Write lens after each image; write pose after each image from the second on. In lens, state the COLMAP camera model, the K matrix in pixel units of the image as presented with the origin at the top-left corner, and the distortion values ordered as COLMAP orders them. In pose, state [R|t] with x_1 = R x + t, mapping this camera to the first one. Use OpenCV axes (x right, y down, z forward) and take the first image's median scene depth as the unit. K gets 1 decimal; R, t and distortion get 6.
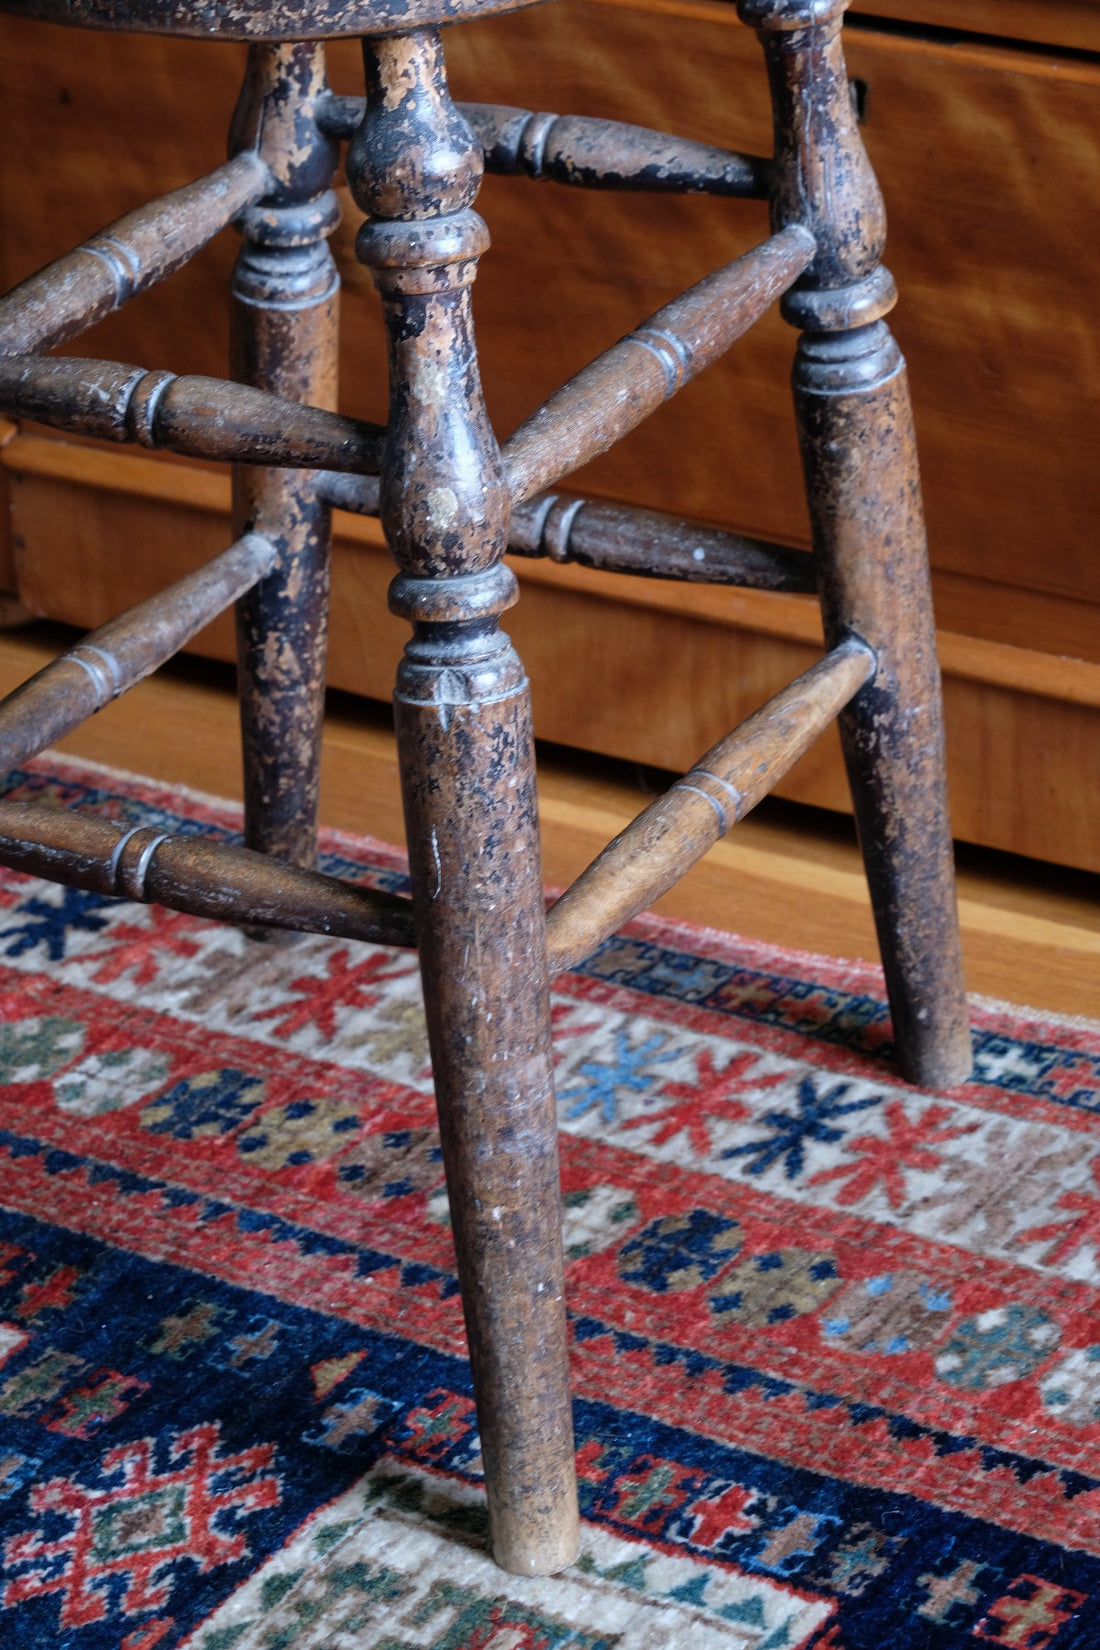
lens RADIAL K [[5471.4, 0, 550.0], [0, 5471.4, 825.0], [0, 0, 1]] dist [-0.074747, 1.139828]
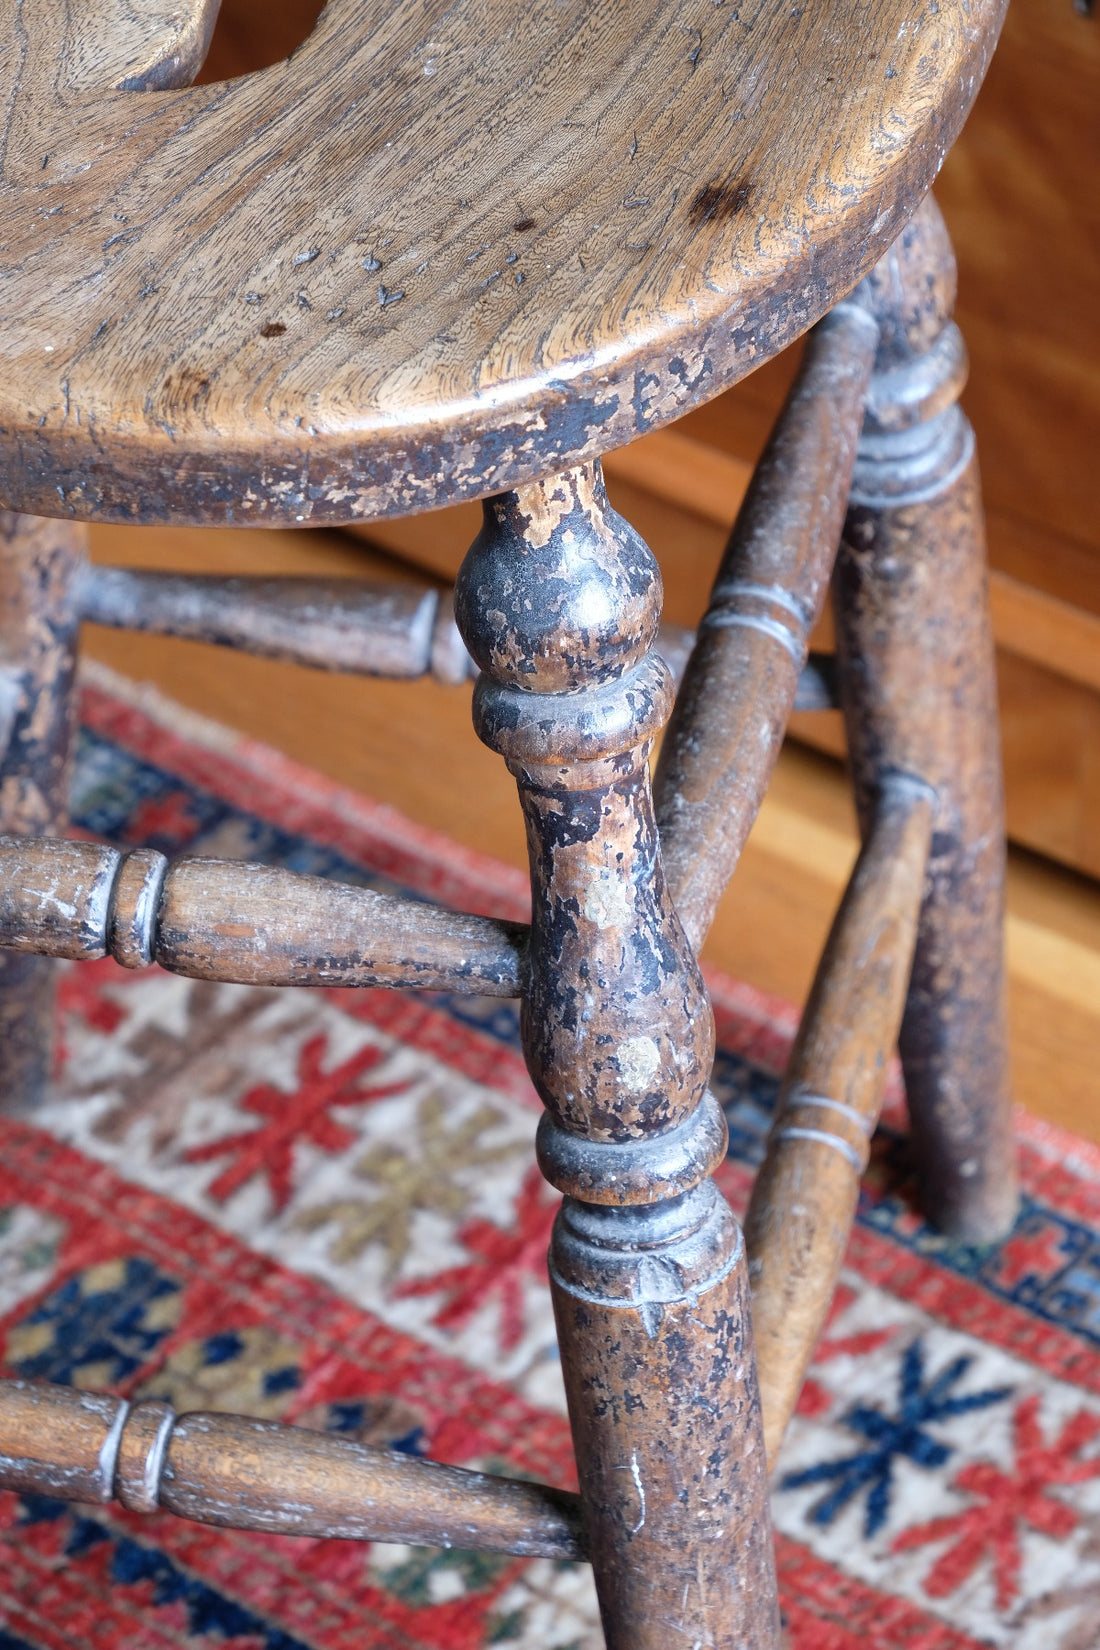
lens RADIAL K [[6142.7, 0, 550.0], [0, 6142.7, 825.0], [0, 0, 1]] dist [-0.146365, -0.018660]
pose [[0.966411, -0.163814, 0.198026, -0.151906], [0.108281, 0.958334, 0.264330, -0.248749], [-0.233076, -0.234009, 0.943883, 0.248421]]
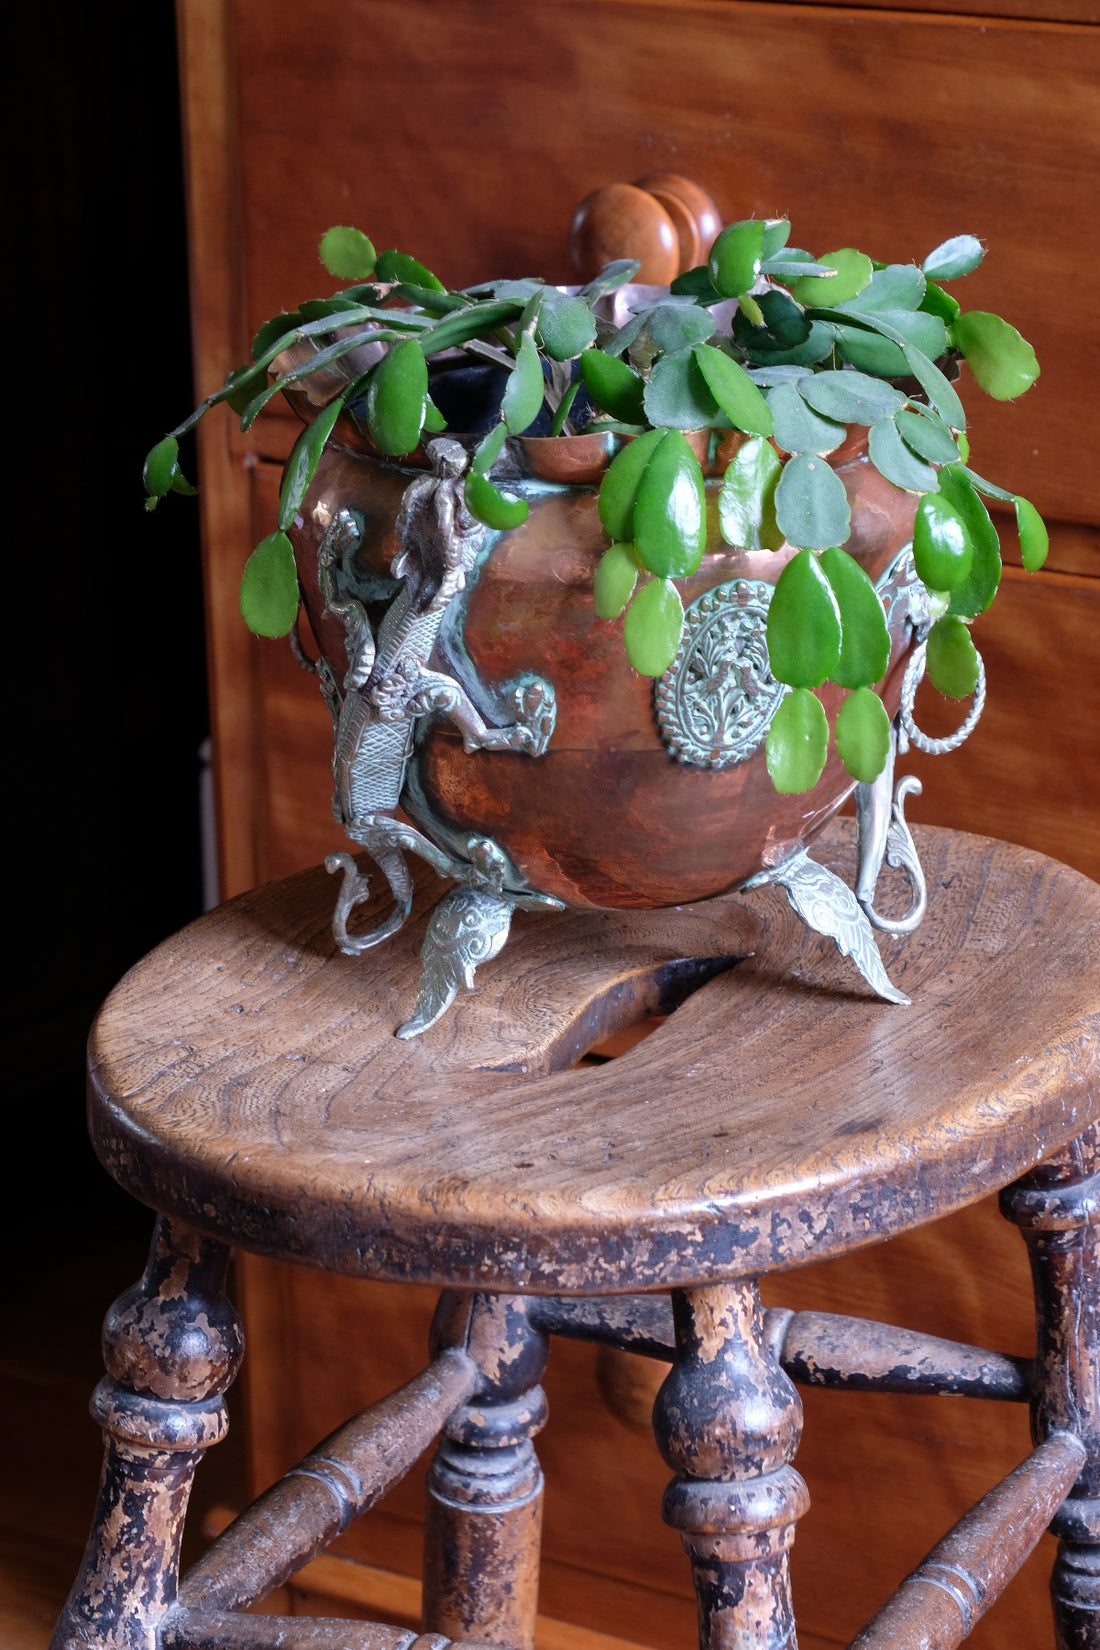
lens RADIAL K [[5135.4, 0, 550.0], [0, 5135.4, 825.0], [0, 0, 1]] dist [-0.115577, 1.630116]
pose [[0.998914, -0.011759, 0.045092, -0.078656], [0.019313, 0.985093, -0.170935, -0.061792], [-0.042409, 0.171620, 0.984250, 0.118594]]
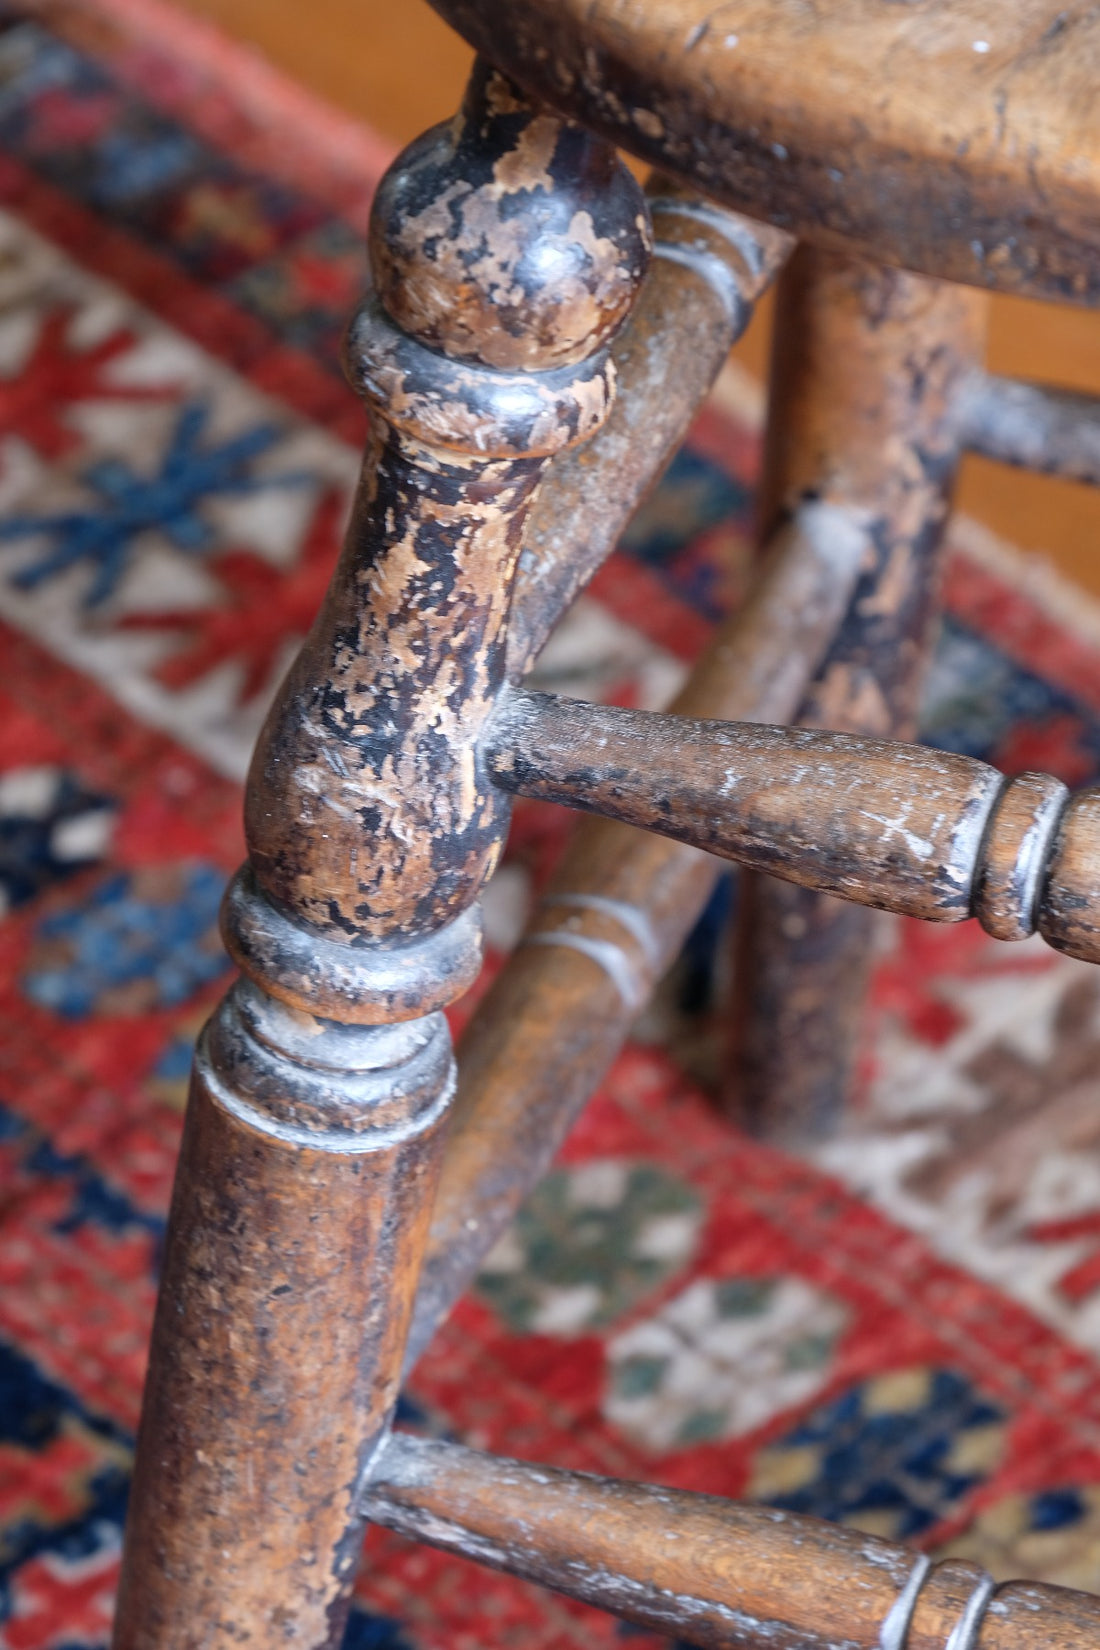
lens RADIAL K [[8998.1, 0, 550.0], [0, 8998.1, 825.0], [0, 0, 1]] dist [-0.413825, 18.113337]
pose [[0.993882, -0.065757, 0.088737, -0.161133], [0.040894, 0.965440, 0.257398, -0.249226], [-0.102596, -0.252194, 0.962222, 0.229198]]
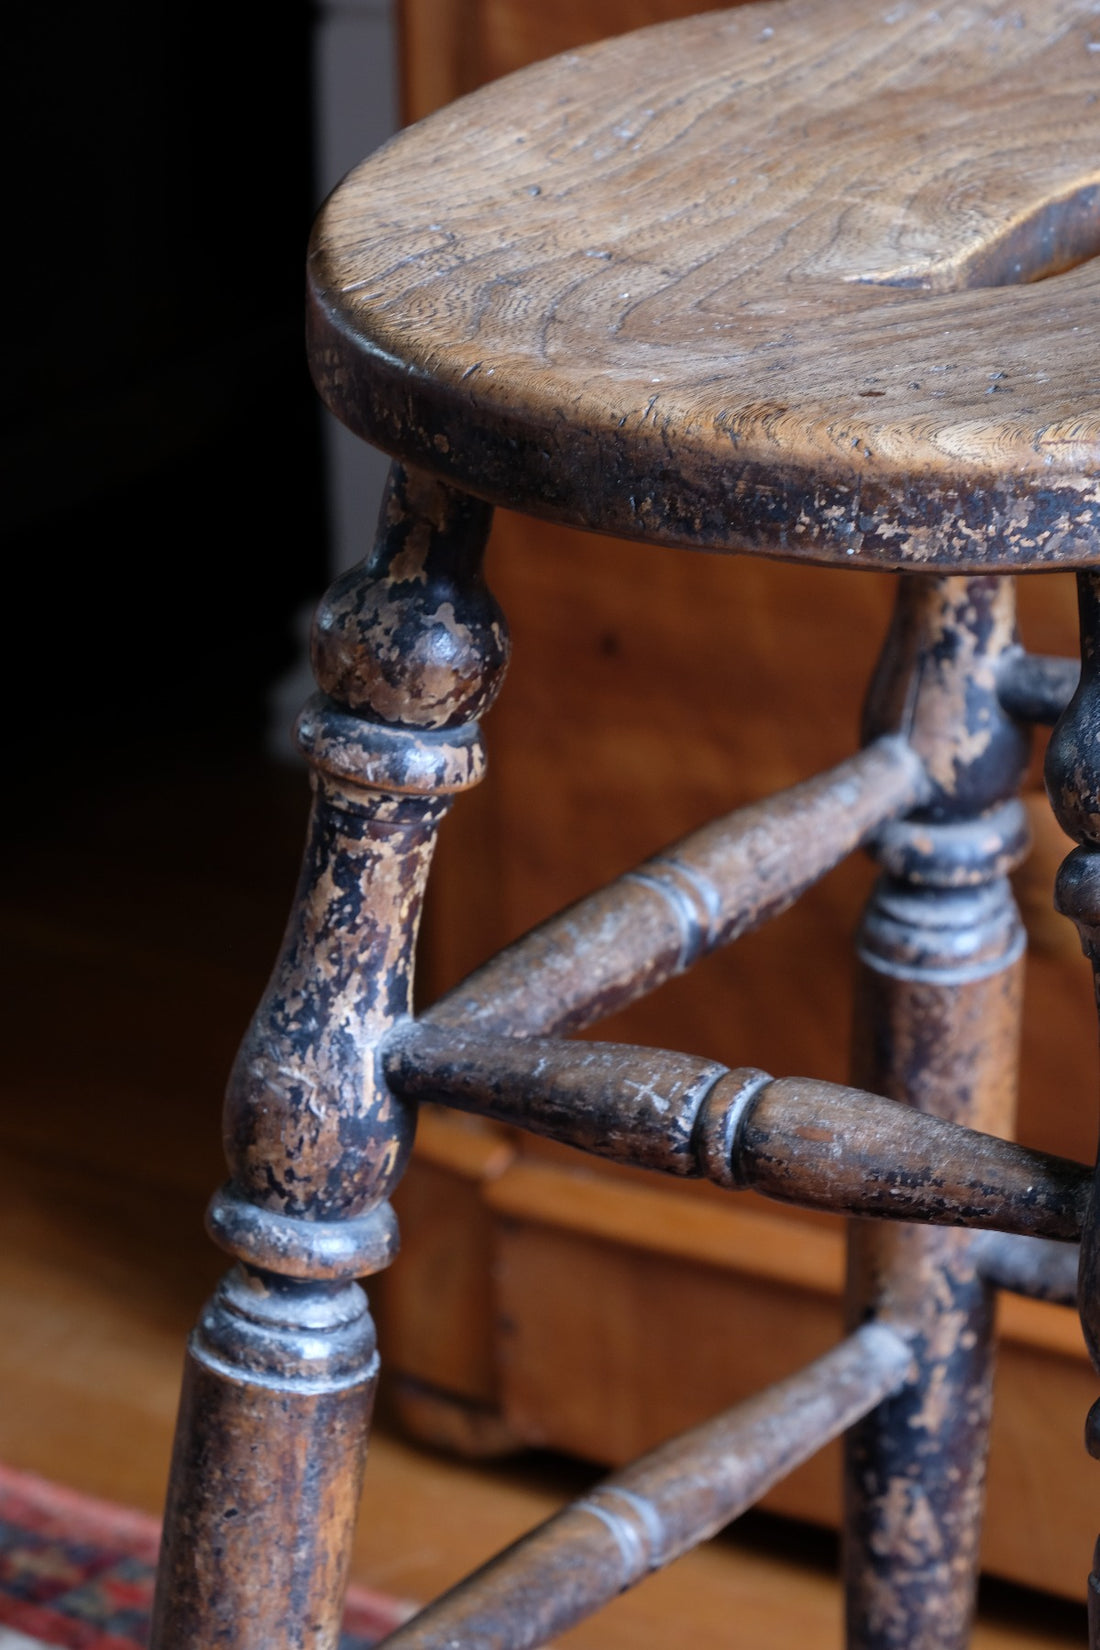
lens RADIAL K [[8690.7, 0, 550.0], [0, 8690.7, 825.0], [0, 0, 1]] dist [-0.222633, 7.564393]
pose [[0.995379, 0.032937, -0.090202, -0.002154], [-0.042832, 0.993002, -0.110053, 0.002549], [0.085946, 0.113408, 0.989824, -0.024858]]
